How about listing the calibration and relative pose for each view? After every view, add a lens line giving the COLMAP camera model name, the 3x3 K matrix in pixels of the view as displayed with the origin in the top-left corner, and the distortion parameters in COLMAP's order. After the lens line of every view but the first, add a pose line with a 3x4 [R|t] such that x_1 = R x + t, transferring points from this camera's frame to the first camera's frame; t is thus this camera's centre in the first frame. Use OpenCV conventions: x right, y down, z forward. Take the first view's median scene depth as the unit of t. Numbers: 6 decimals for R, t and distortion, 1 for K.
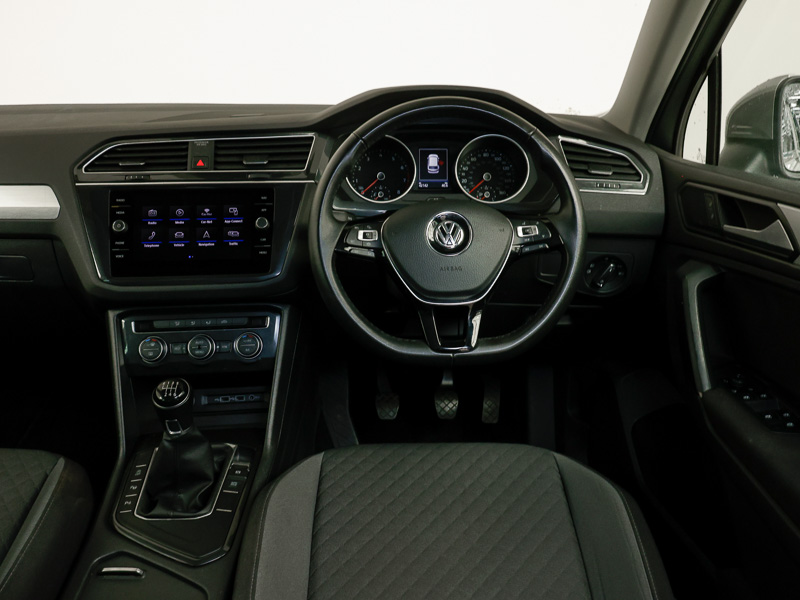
lens RADIAL K [[592.7, 0, 399.9], [0, 592.7, 296.7], [0, 0, 1]] dist [-0.000271, -0.001365]
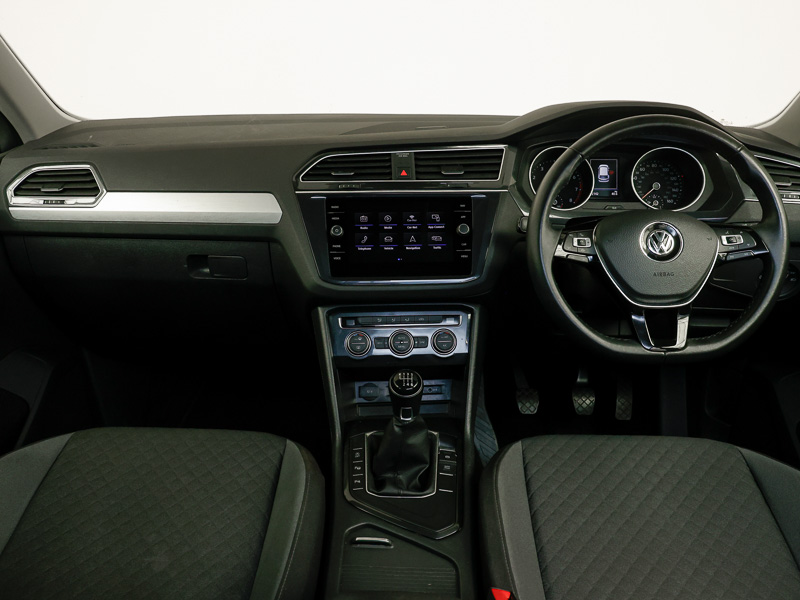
lens RADIAL K [[592.7, 0, 402.0], [0, 592.7, 298.2], [0, 0, 1]] dist [-0.000271, -0.001365]
pose [[0.998830, 0.014874, -0.046006, -0.305194], [-0.014623, 0.999876, 0.005787, -0.002214], [0.046087, -0.005107, 0.998924, -0.094114]]
